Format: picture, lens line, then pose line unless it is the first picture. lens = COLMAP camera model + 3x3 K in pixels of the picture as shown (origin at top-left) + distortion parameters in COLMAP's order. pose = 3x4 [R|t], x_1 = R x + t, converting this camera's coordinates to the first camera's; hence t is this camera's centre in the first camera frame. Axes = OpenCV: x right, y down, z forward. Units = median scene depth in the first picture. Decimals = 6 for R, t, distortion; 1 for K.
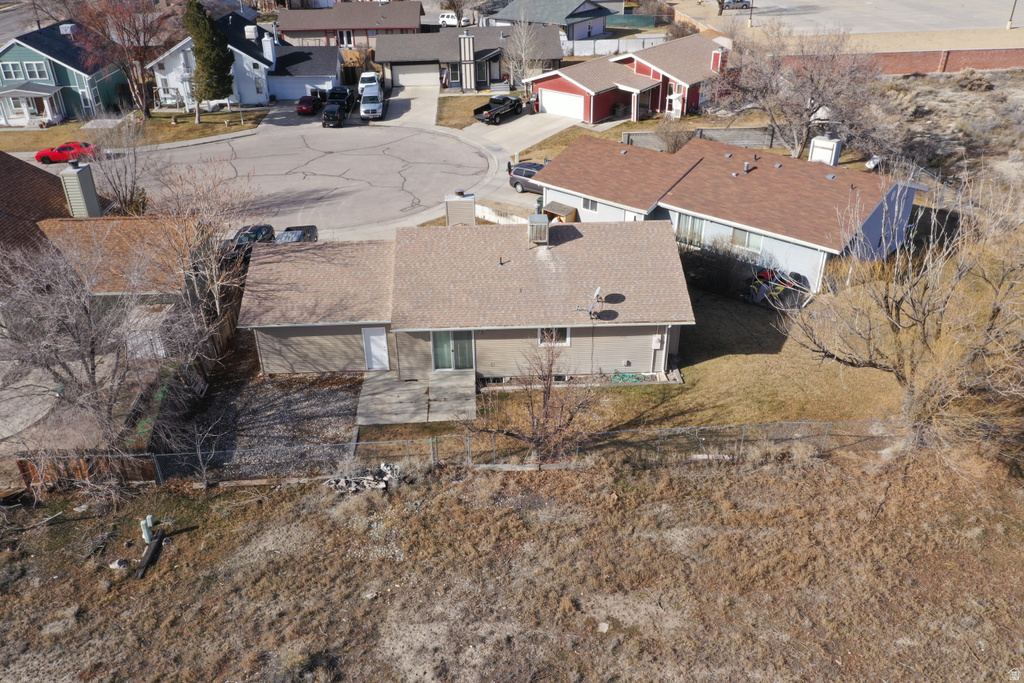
lens RADIAL K [[810.9, 0, 512.0], [0, 810.9, 341.5], [0, 0, 1]] dist [-0.000778, 0.002503]
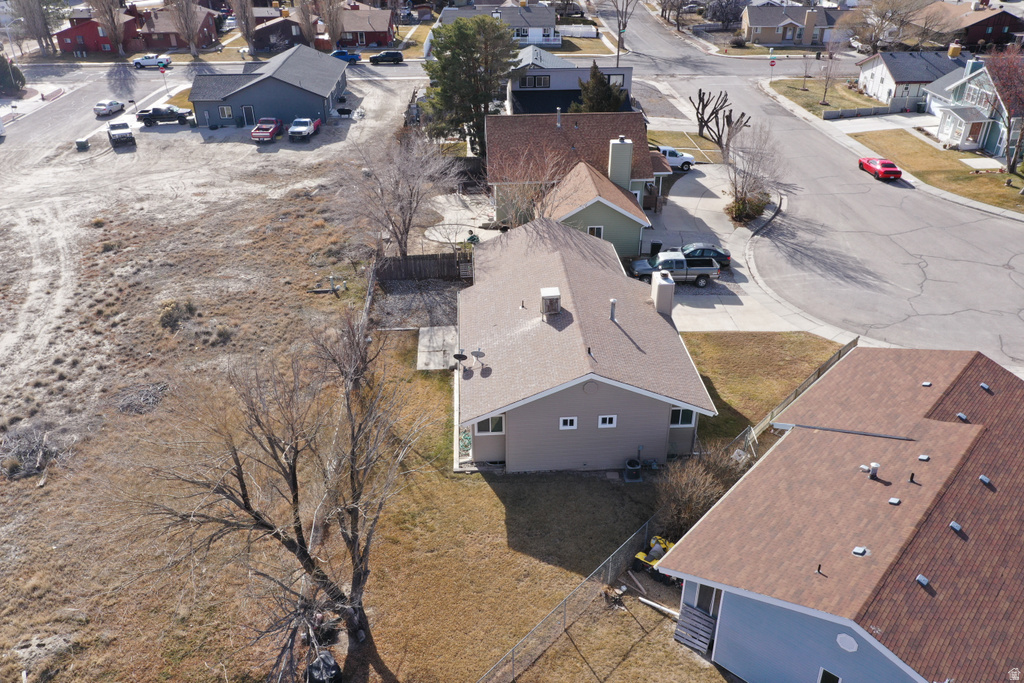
lens RADIAL K [[810.9, 0, 512.0], [0, 810.9, 341.5], [0, 0, 1]] dist [-0.000778, 0.002503]
pose [[0.007082, 0.501019, -0.865407, 1.077738], [-0.488672, 0.756787, 0.434136, -0.589072], [0.872439, 0.419825, 0.250193, 0.783602]]
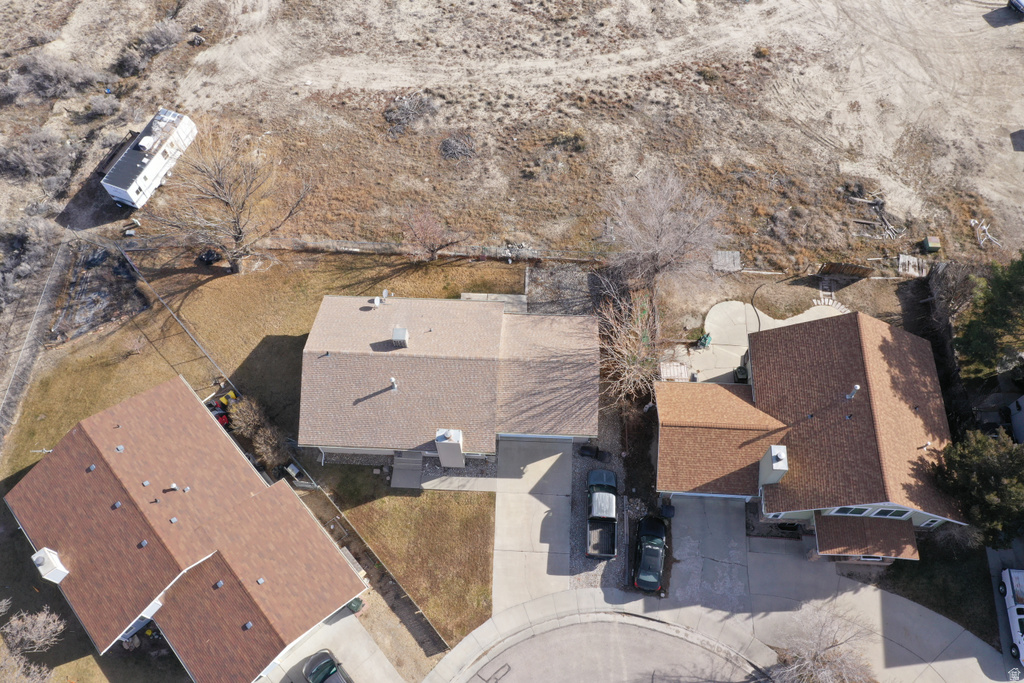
lens RADIAL K [[810.9, 0, 512.0], [0, 810.9, 341.5], [0, 0, 1]] dist [-0.000778, 0.002503]
pose [[-0.994794, -0.078221, 0.065316, -0.285056], [0.067451, -0.024970, 0.997410, -1.712856], [-0.076388, 0.996623, 0.030116, 1.043190]]
